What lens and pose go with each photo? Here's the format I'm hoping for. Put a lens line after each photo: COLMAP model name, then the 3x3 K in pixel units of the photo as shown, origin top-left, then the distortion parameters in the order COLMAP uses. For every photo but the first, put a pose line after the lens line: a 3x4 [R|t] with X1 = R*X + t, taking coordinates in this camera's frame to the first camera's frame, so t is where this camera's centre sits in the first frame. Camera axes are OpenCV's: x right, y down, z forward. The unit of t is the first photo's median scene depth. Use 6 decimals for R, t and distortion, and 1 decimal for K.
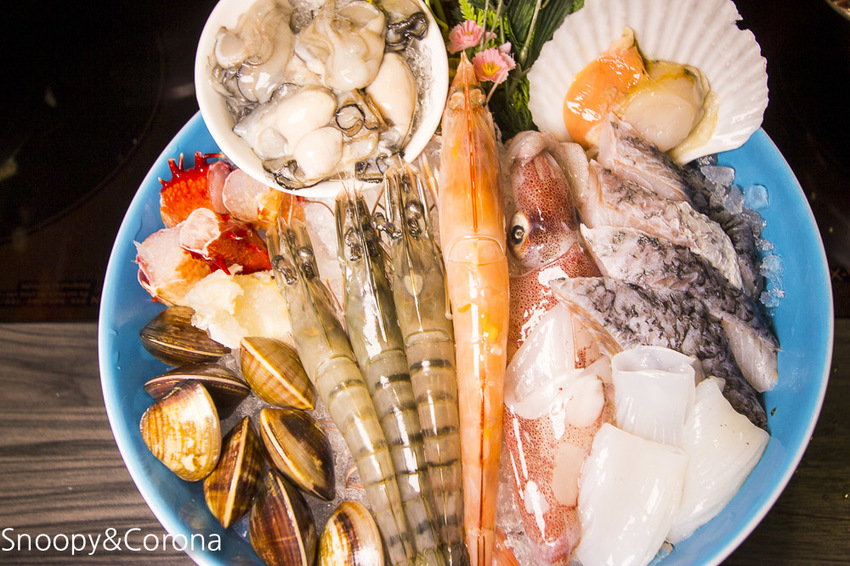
lens RADIAL K [[815.9, 0, 408.3], [0, 815.9, 282.3], [0, 0, 1]] dist [-0.019317, 0.029624]
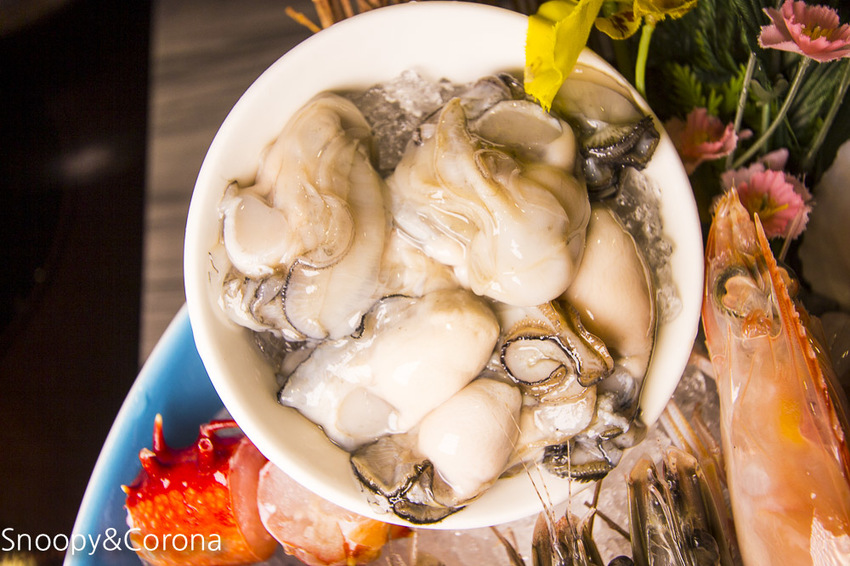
lens RADIAL K [[815.9, 0, 408.3], [0, 815.9, 282.3], [0, 0, 1]] dist [-0.019317, 0.029624]
pose [[0.988195, -0.109949, 0.106689, -0.186973], [0.105811, 0.993425, 0.043720, -0.270452], [-0.110794, -0.031915, 0.993331, 0.532997]]
